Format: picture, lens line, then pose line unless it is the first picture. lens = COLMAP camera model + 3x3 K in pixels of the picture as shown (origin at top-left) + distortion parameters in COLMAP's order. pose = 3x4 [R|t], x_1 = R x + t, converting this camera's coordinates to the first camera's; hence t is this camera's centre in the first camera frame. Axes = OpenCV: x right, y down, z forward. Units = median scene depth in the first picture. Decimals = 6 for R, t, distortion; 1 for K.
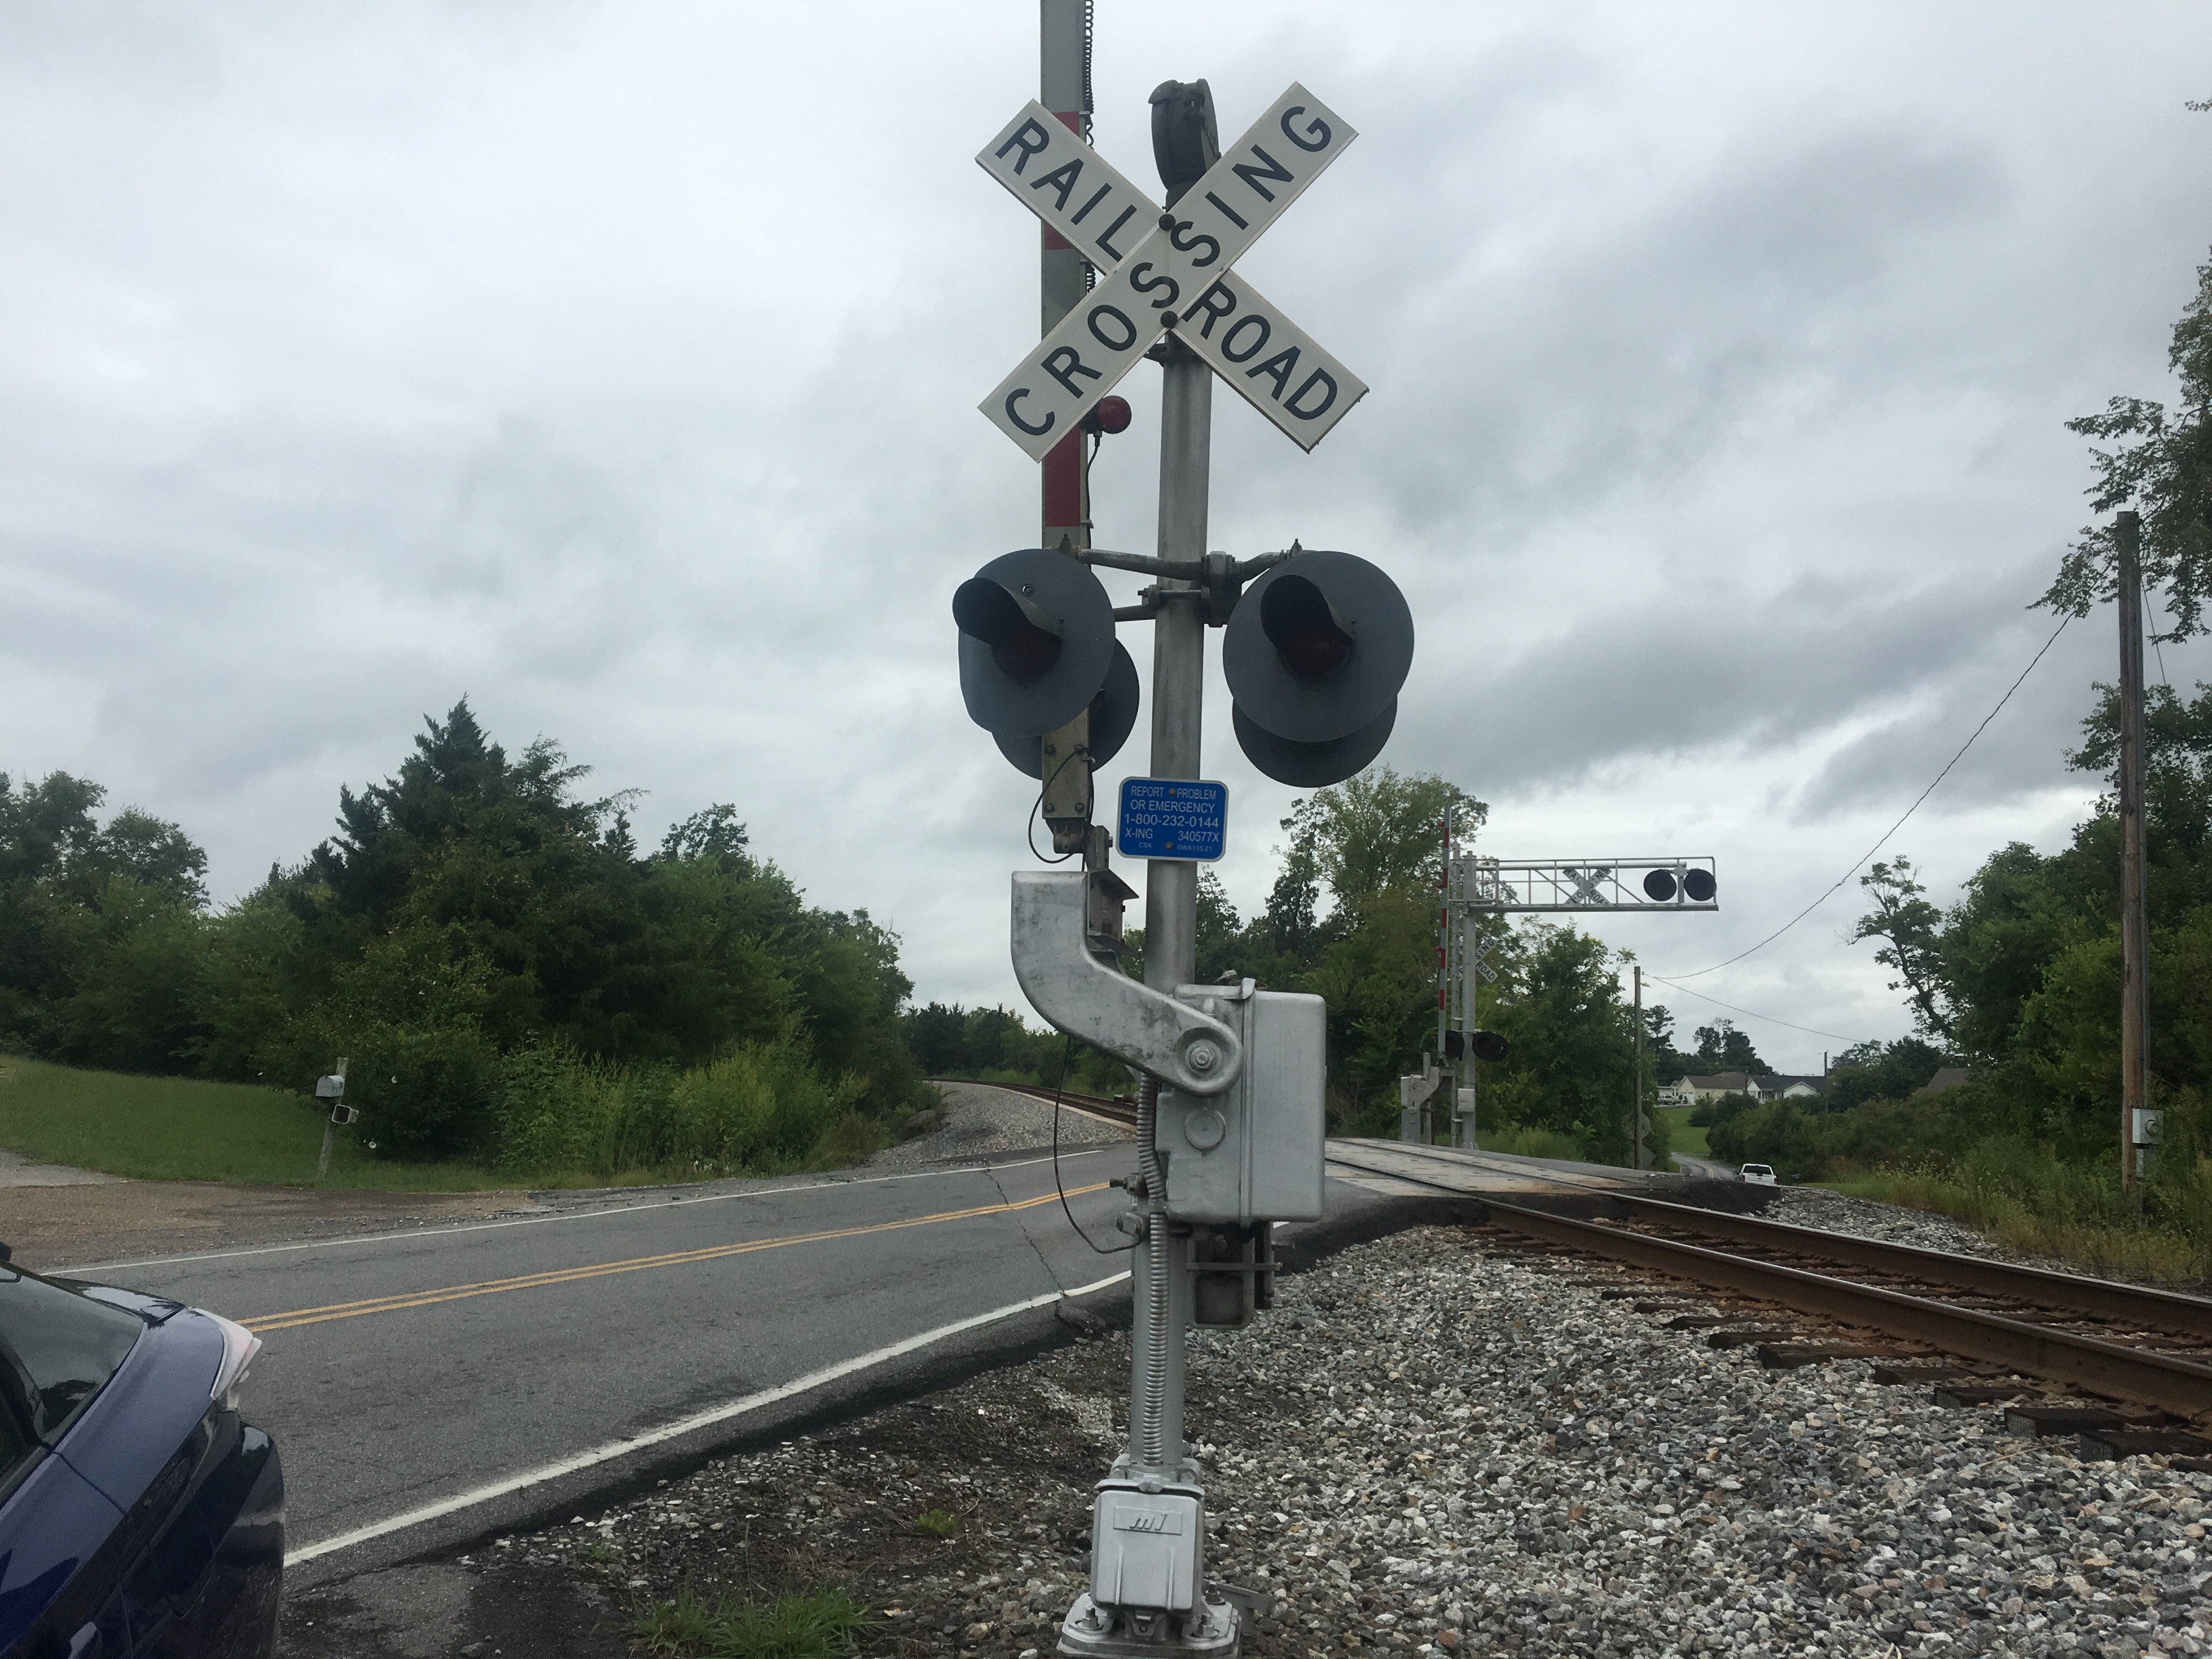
lens RADIAL K [[1875.1, 0, 1098.3], [0, 1875.1, 841.0], [0, 0, 1]] dist [0.077657, -0.108669]
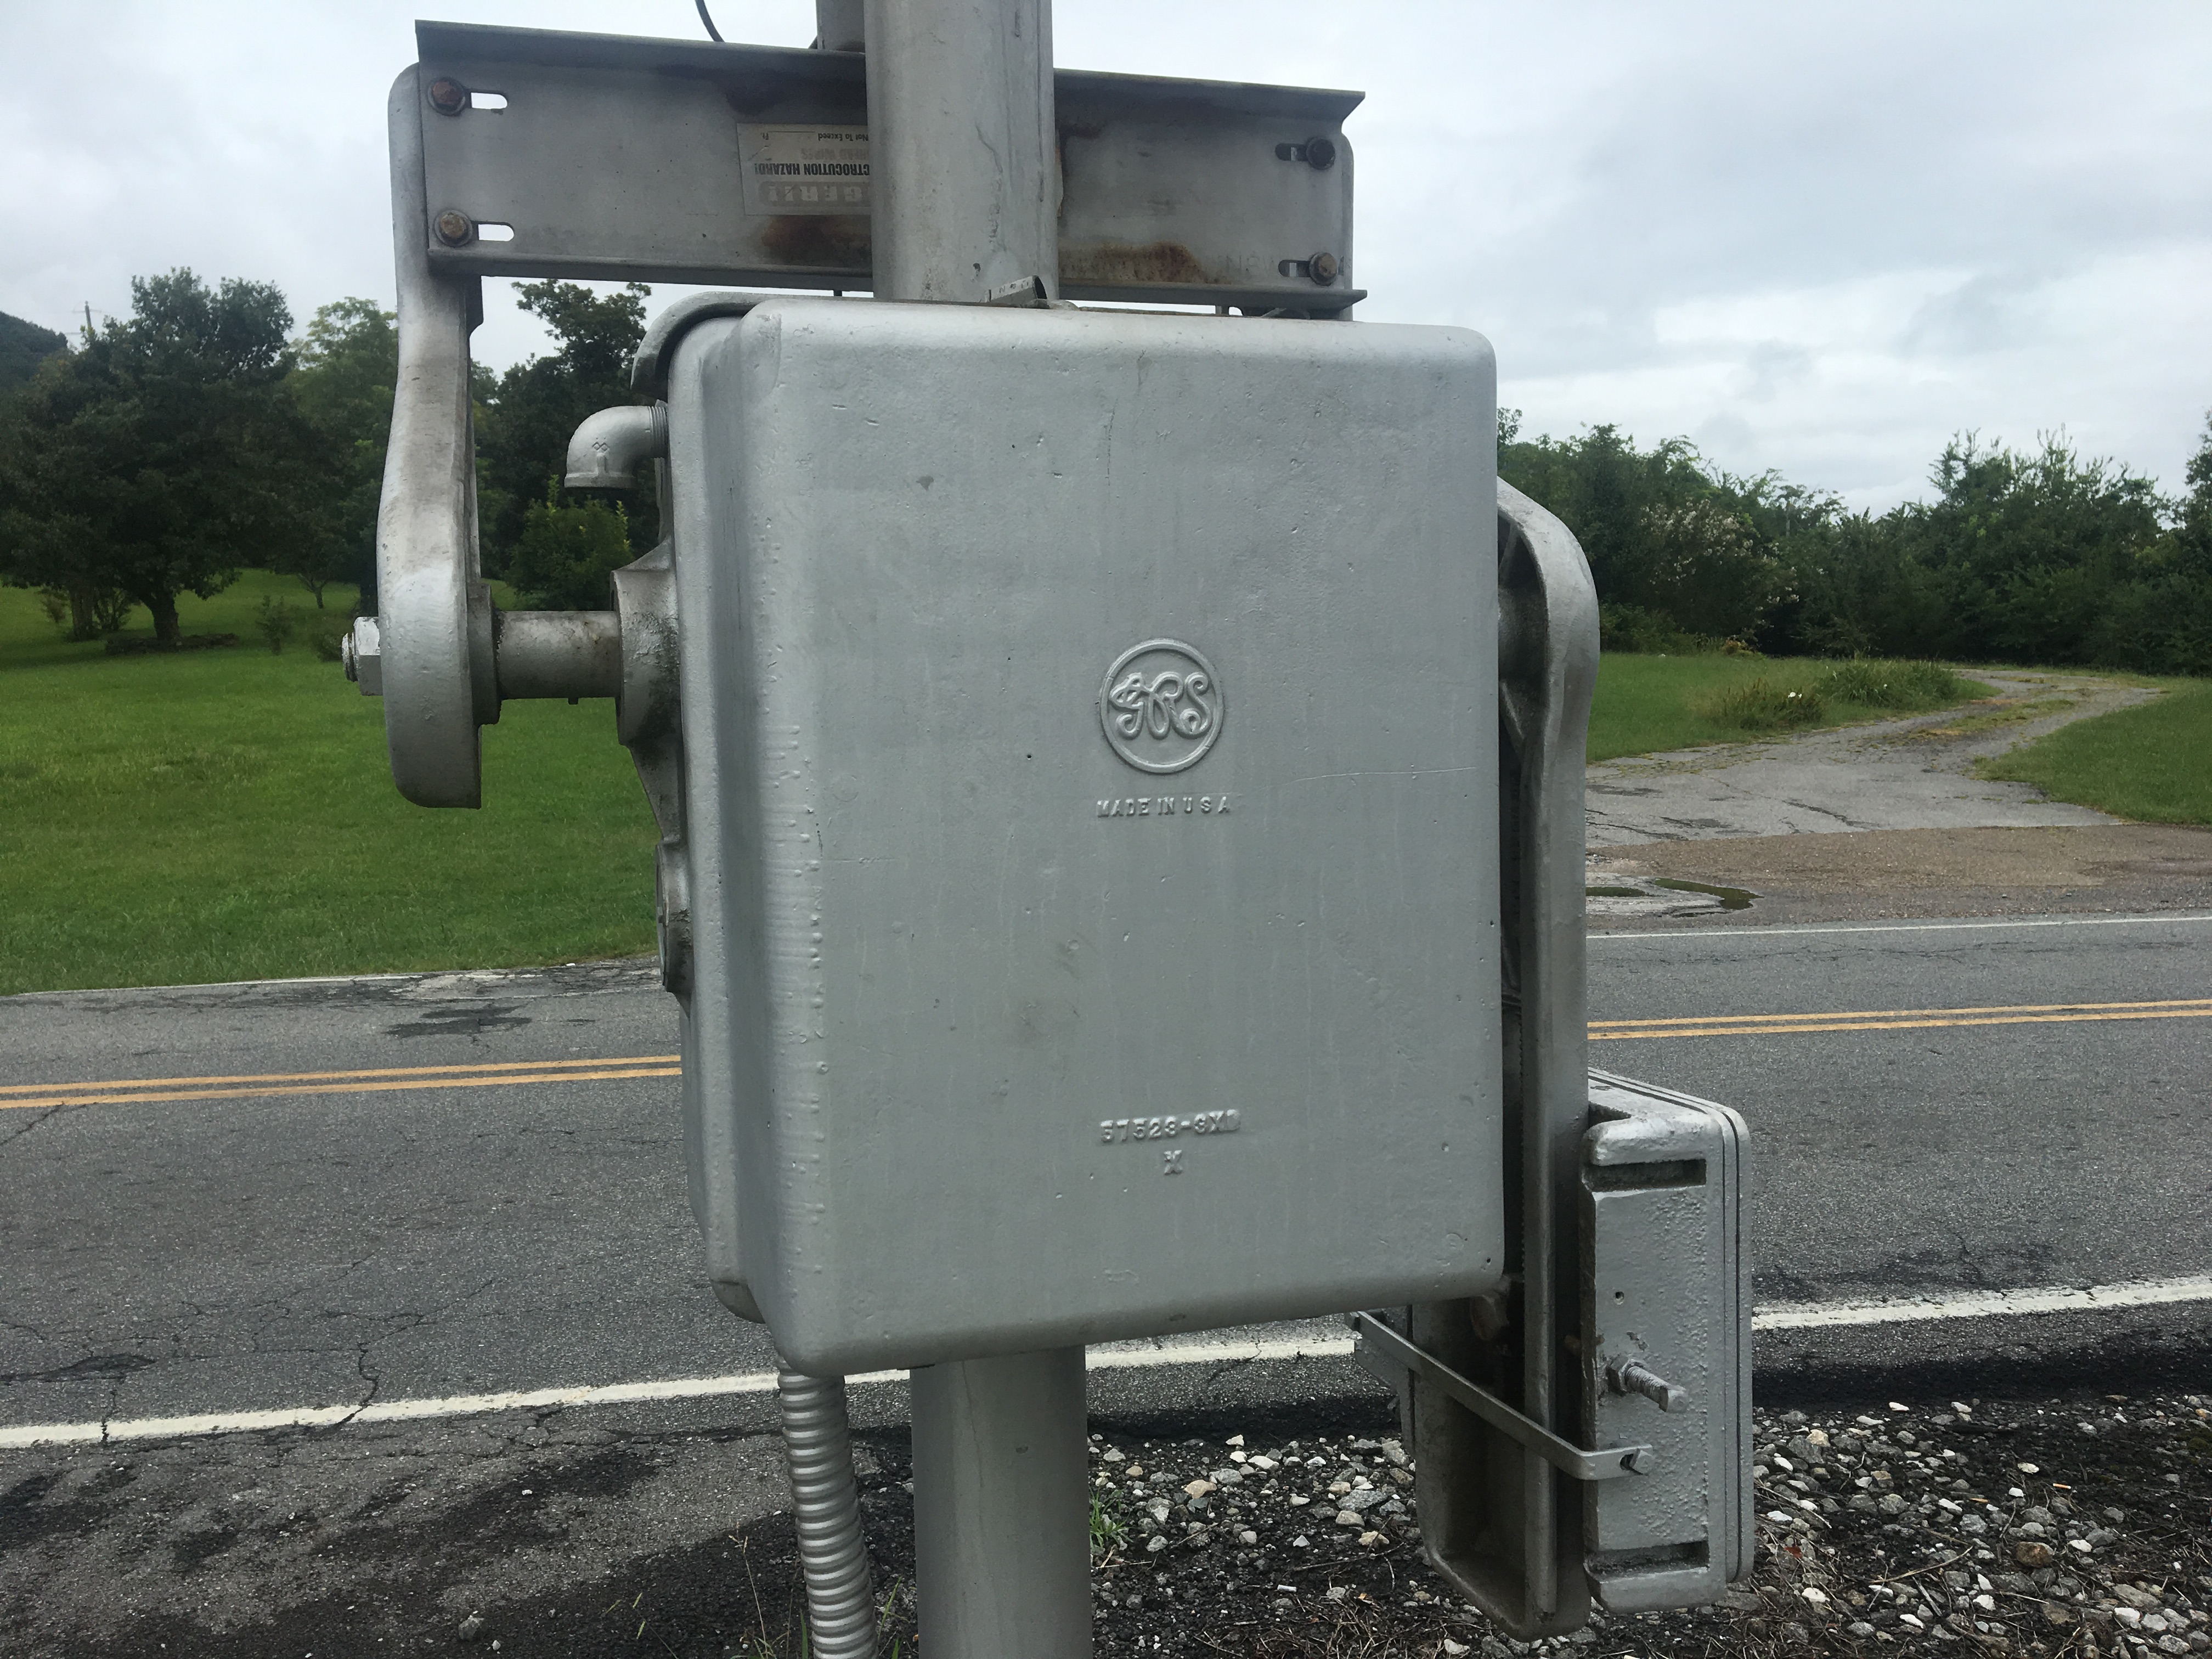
lens RADIAL K [[1875.1, 0, 1101.4], [0, 1875.1, 832.5], [0, 0, 1]] dist [0.077657, -0.108669]
pose [[0.425213, 0.037274, -0.904326, 0.081582], [0.136449, 0.985092, 0.104761, 0.031251], [0.894749, -0.167940, 0.413788, 0.242724]]
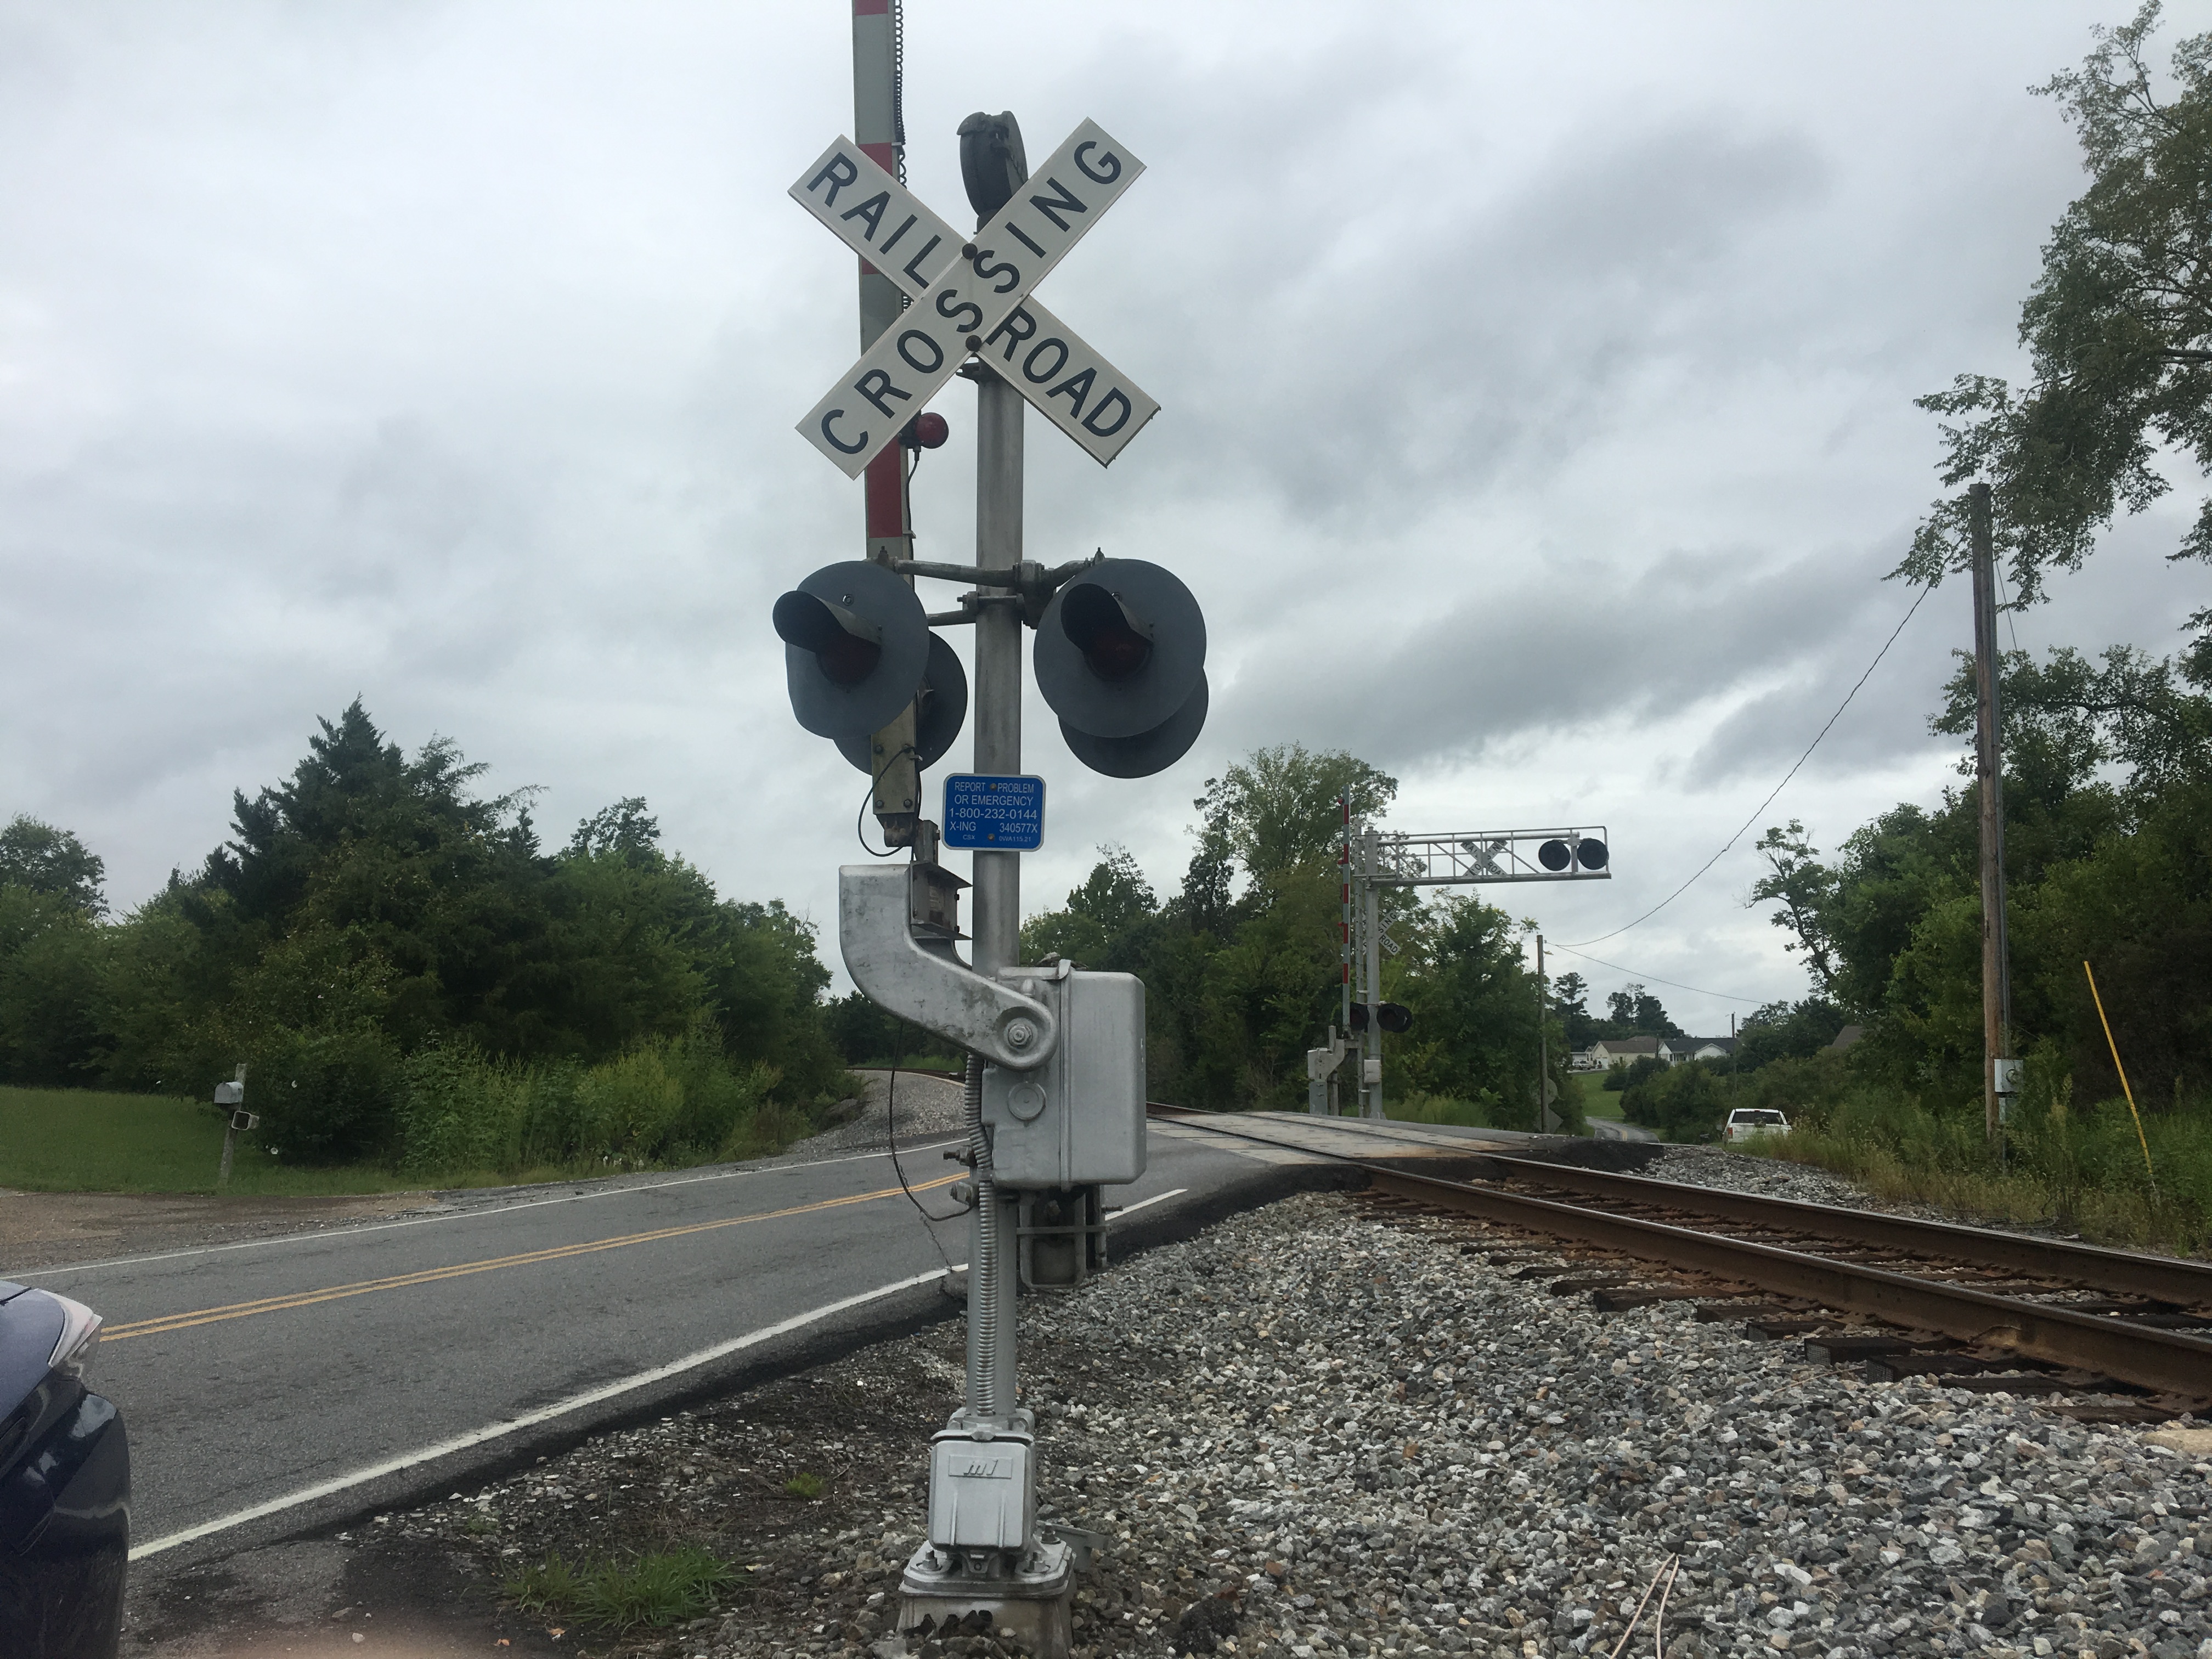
lens RADIAL K [[1875.1, 0, 1099.5], [0, 1875.1, 844.3], [0, 0, 1]] dist [0.077657, -0.108669]
pose [[0.998744, -0.025866, 0.042919, 0.014243], [0.025396, 0.999612, 0.011467, -0.001085], [-0.043199, -0.010363, 0.999013, -0.017685]]
